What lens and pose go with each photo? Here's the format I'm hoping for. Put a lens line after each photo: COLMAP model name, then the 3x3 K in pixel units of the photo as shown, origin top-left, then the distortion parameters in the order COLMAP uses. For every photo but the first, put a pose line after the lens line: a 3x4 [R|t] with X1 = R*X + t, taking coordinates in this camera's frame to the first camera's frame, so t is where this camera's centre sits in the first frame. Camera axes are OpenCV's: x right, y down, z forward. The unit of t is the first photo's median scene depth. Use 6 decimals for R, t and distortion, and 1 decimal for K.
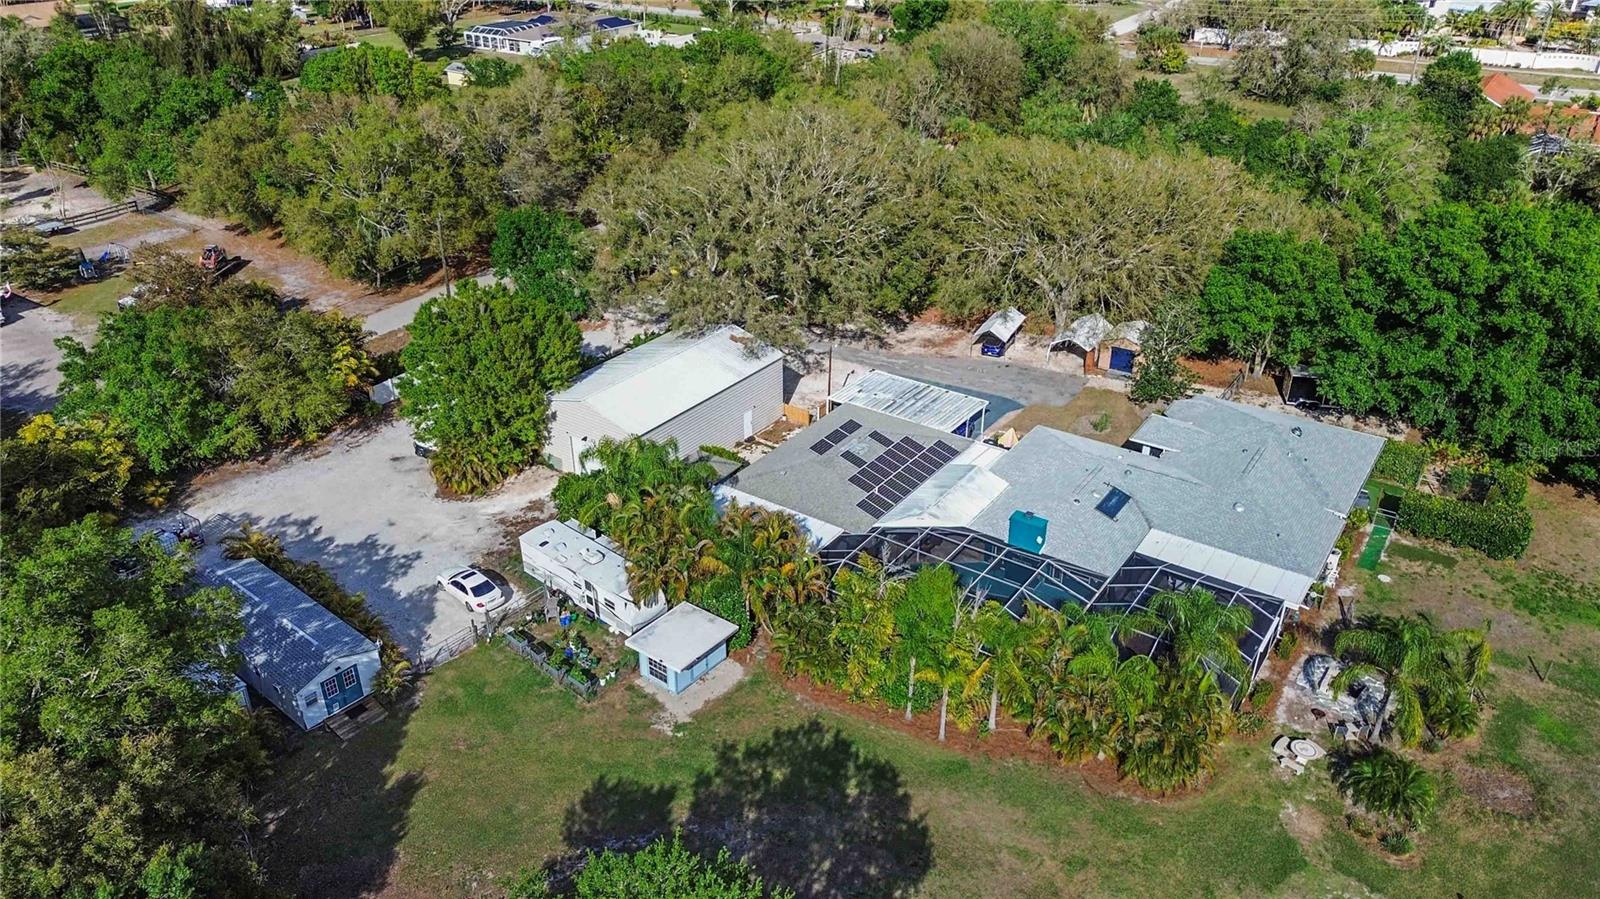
lens RADIAL K [[1140.8, 0, 788.1], [0, 1140.8, 446.5], [0, 0, 1]] dist [0.039703, -0.001046]
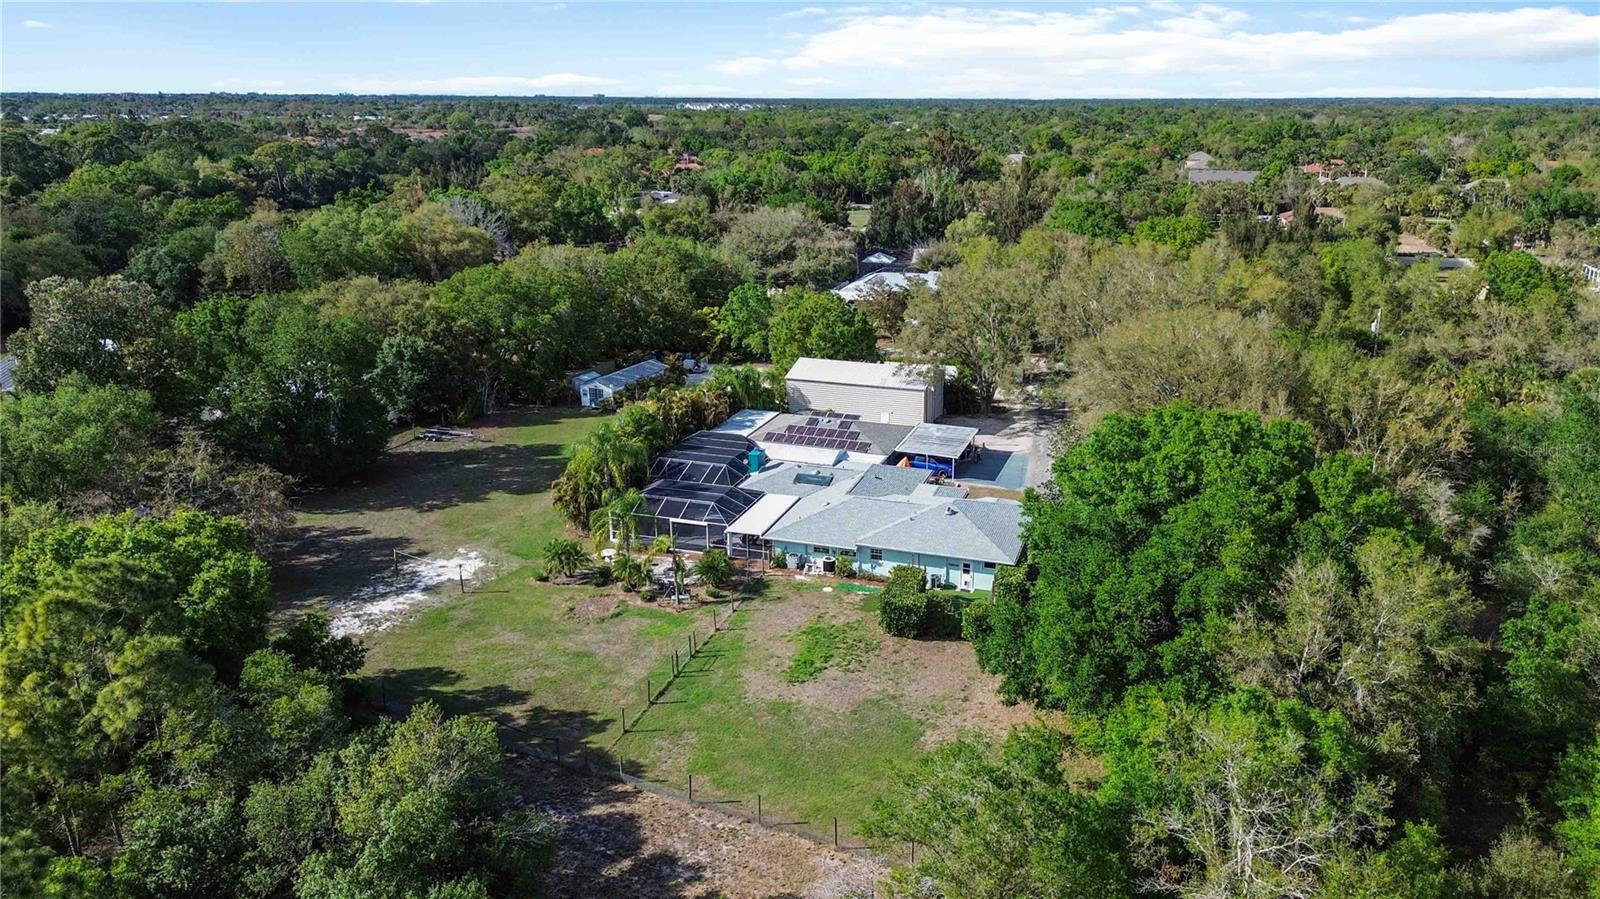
lens RADIAL K [[1108.8, 0, 794.4], [0, 1108.8, 457.0], [0, 0, 1]] dist [0.087733, -0.102683]
pose [[0.264498, 0.297623, -0.917312, 1.597749], [-0.450843, 0.879007, 0.155199, -0.187521], [0.852515, 0.372514, 0.366677, 0.487931]]
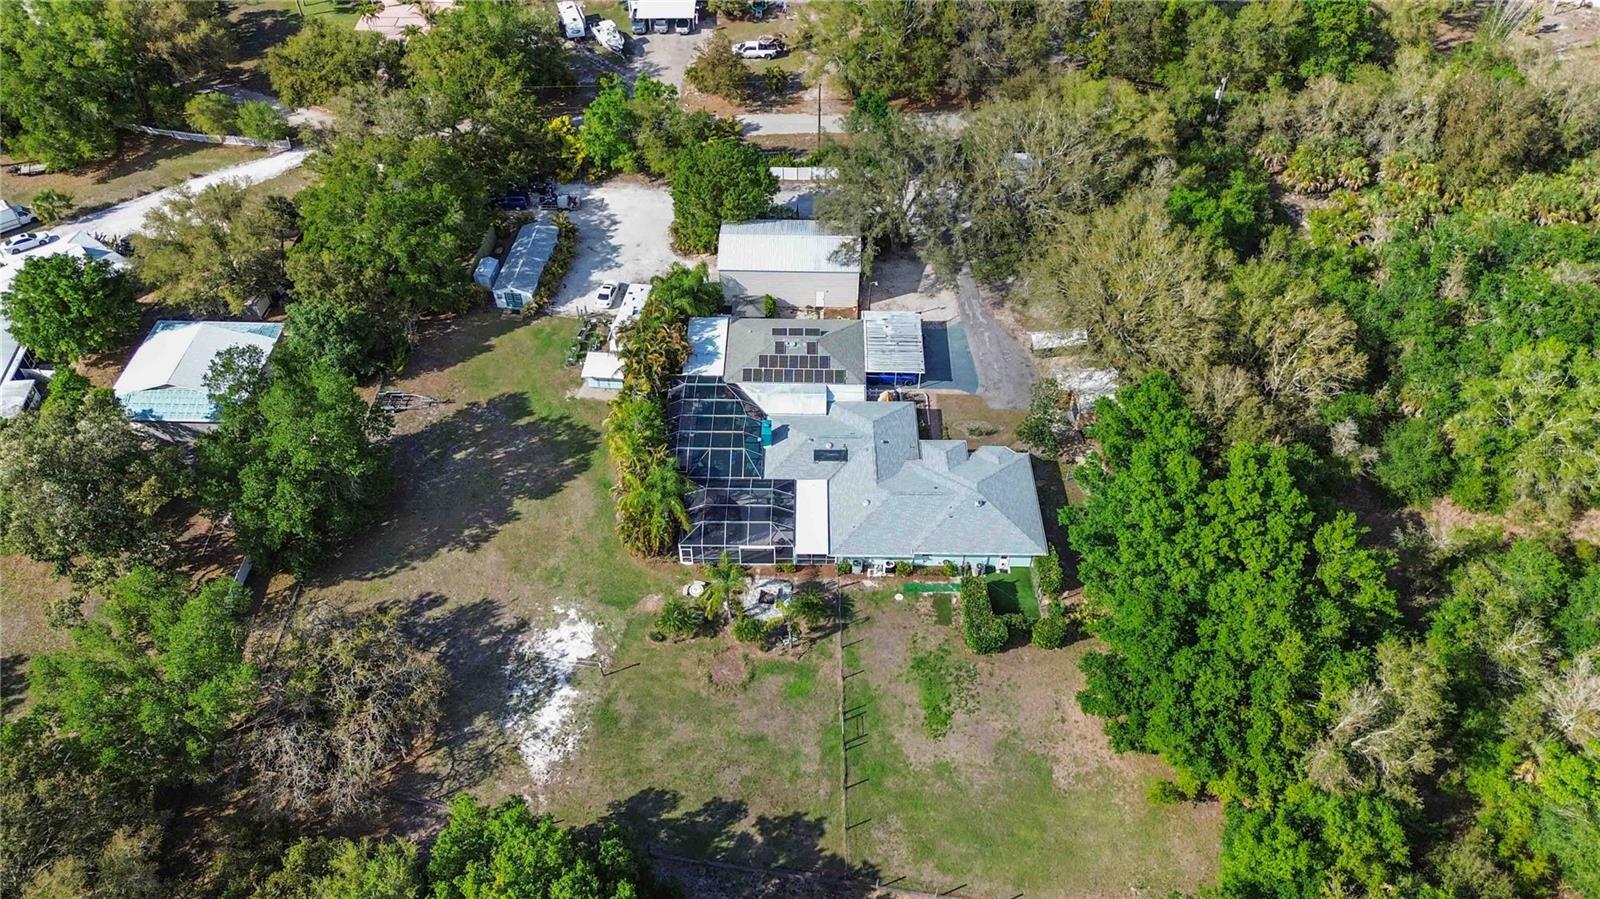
lens RADIAL K [[1140.8, 0, 788.1], [0, 1140.8, 446.5], [0, 0, 1]] dist [0.039703, -0.001046]
pose [[0.556653, 0.592042, -0.582772, 1.220152], [-0.389117, 0.805609, 0.446747, -0.675872], [0.733979, -0.021916, 0.678818, -0.122272]]
